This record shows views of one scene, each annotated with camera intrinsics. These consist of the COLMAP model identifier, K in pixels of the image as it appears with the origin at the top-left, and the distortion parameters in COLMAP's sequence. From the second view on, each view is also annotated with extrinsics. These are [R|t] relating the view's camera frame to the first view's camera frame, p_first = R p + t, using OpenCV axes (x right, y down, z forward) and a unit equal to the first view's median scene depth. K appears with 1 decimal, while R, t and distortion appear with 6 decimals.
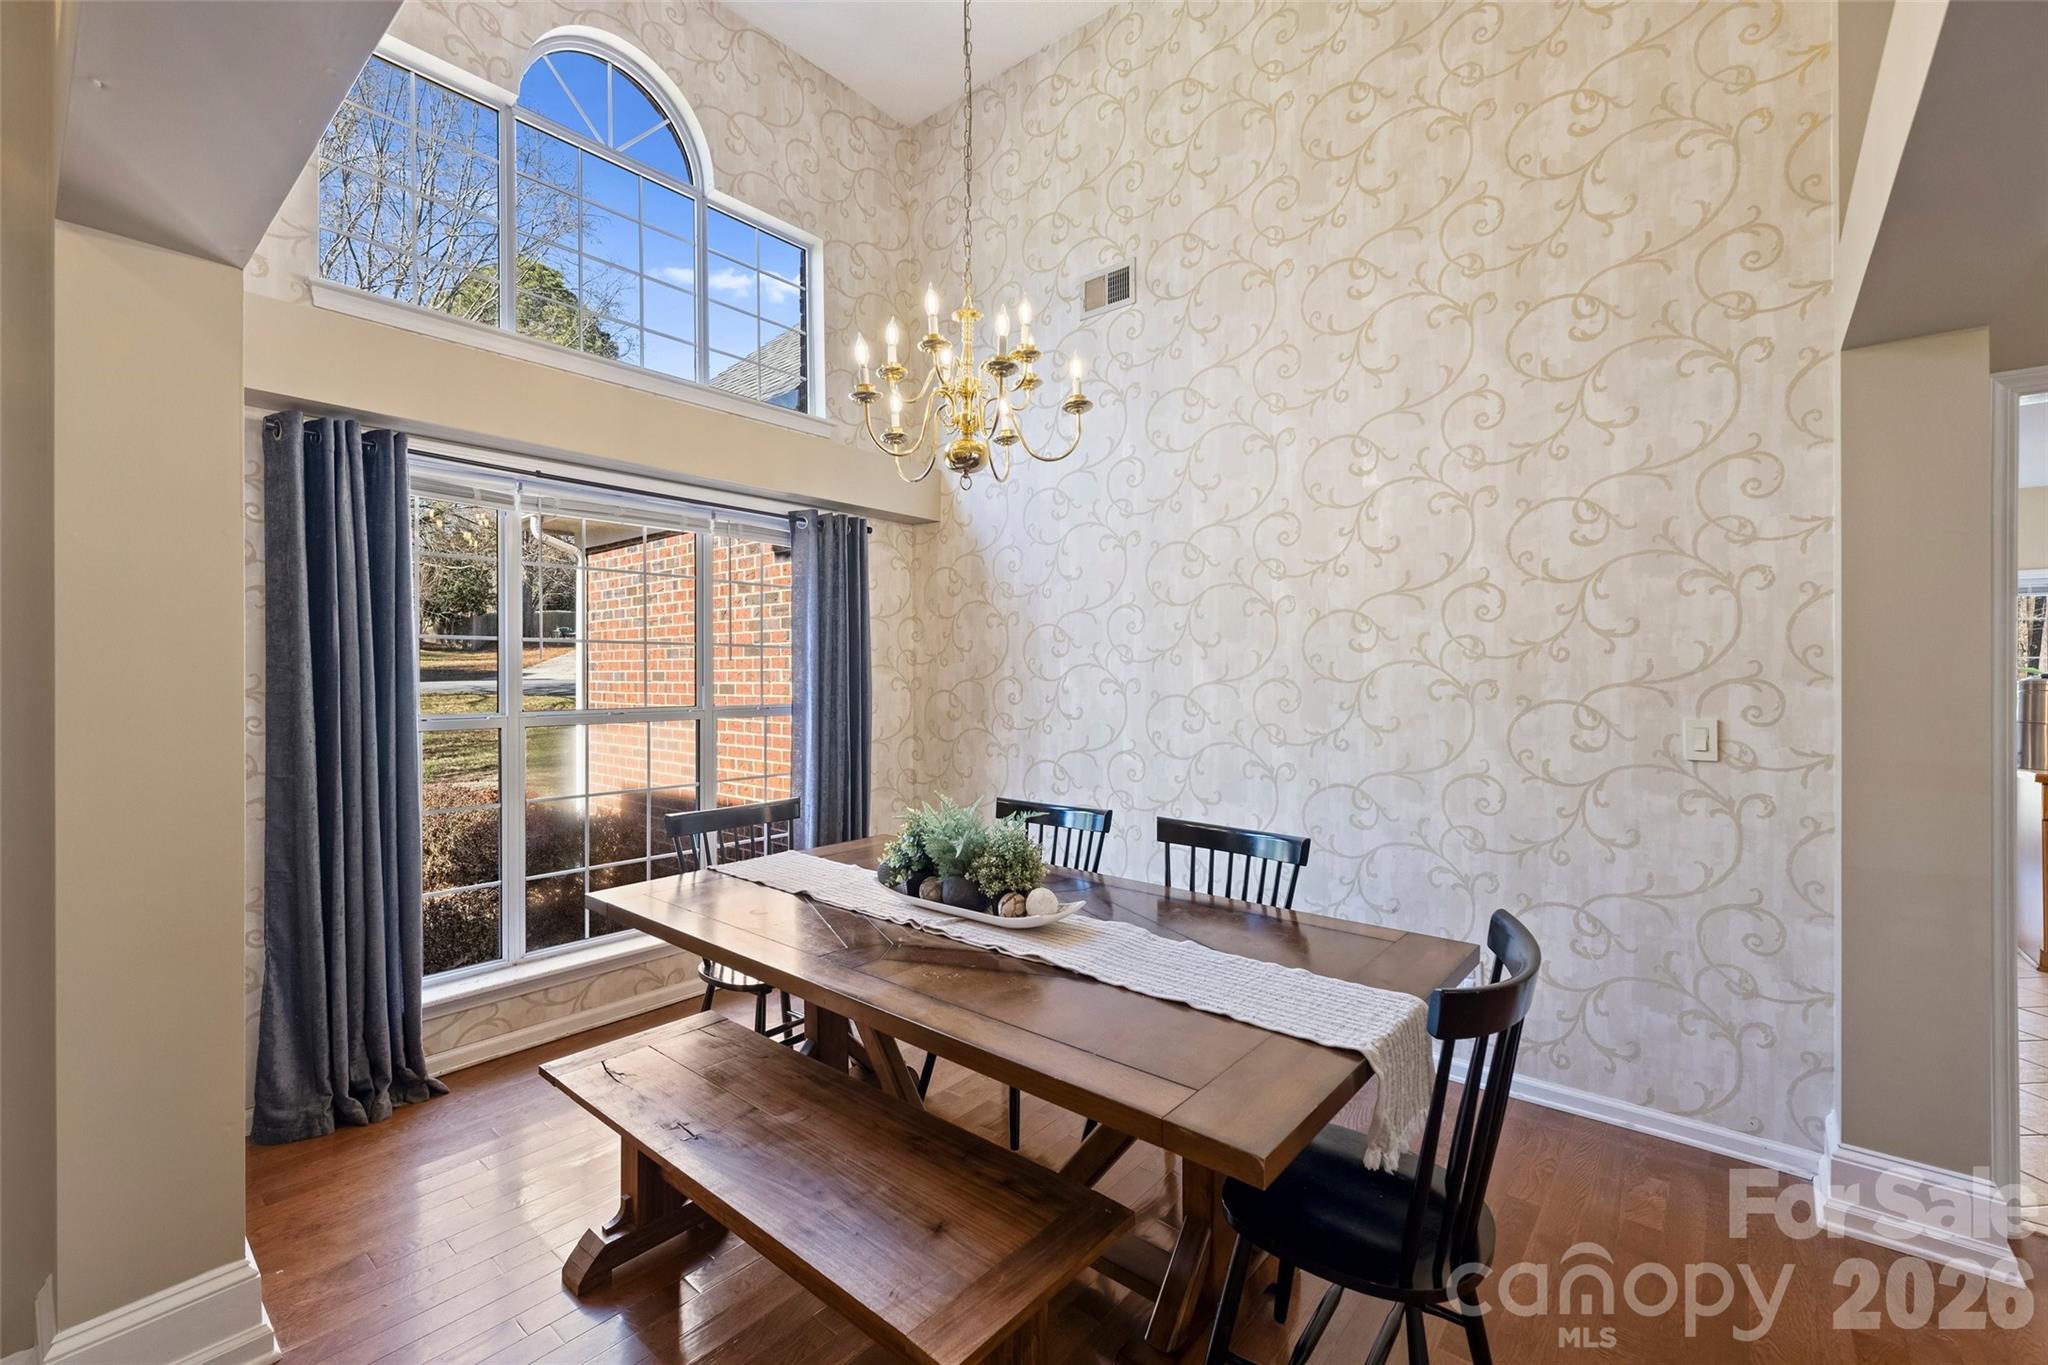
lens RADIAL K [[878.1, 0, 1006.1], [0, 878.1, 677.0], [0, 0, 1]] dist [-0.001564, -0.000100]
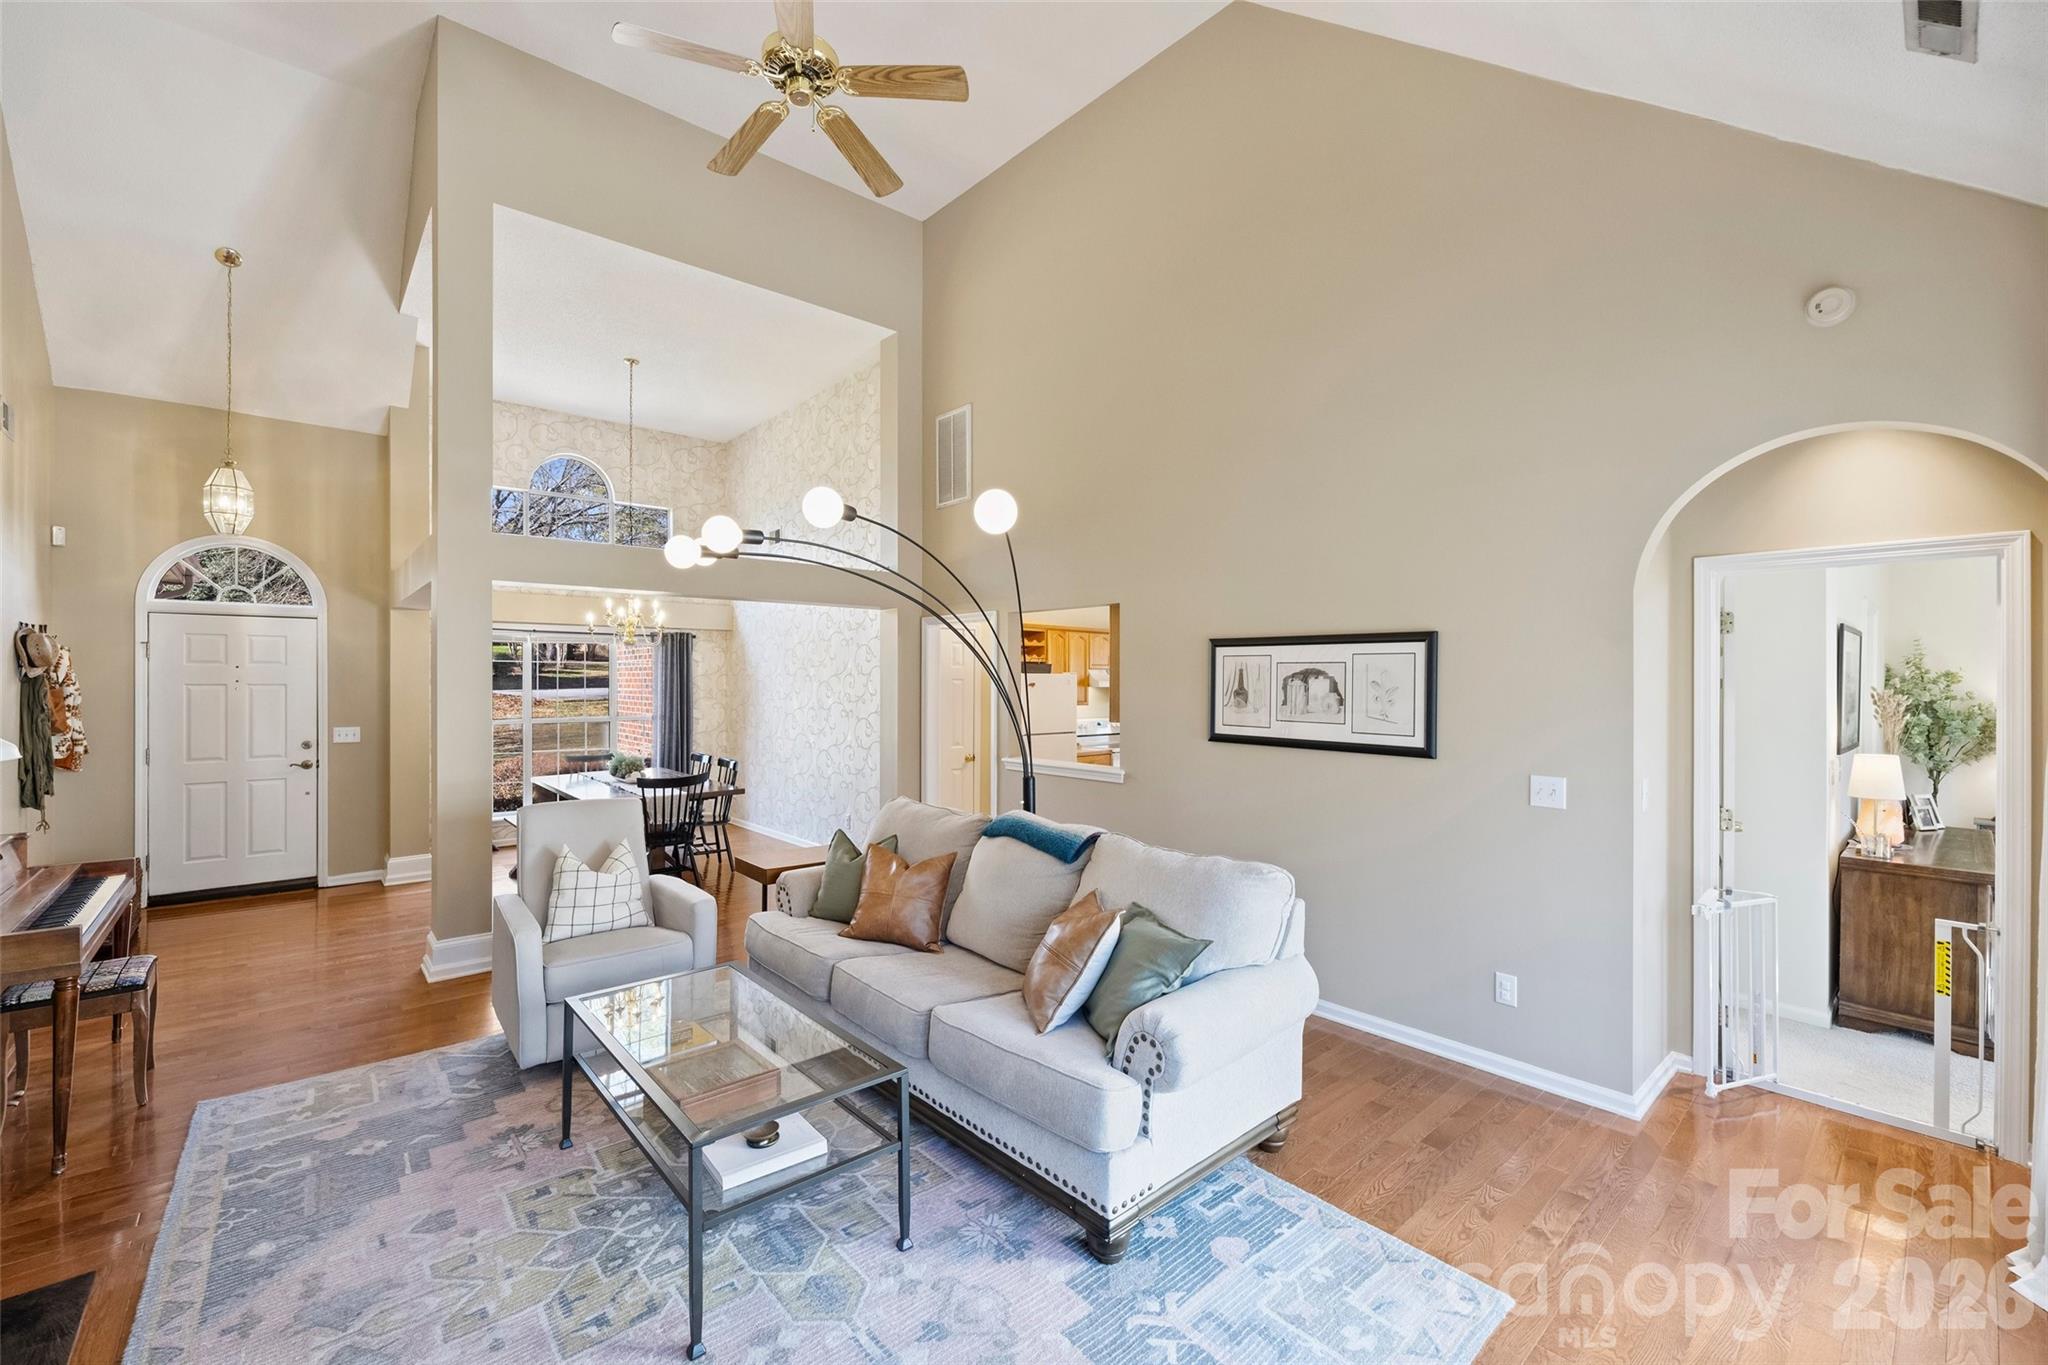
lens RADIAL K [[854.2, 0, 1001.3], [0, 854.2, 691.3], [0, 0, 1]] dist [-0.000226, -0.000048]
pose [[0.988217, 0.006646, -0.152916, 0.976848], [-0.005492, 0.999953, 0.007967, -0.053438], [0.152961, -0.007033, 0.988207, -1.053044]]
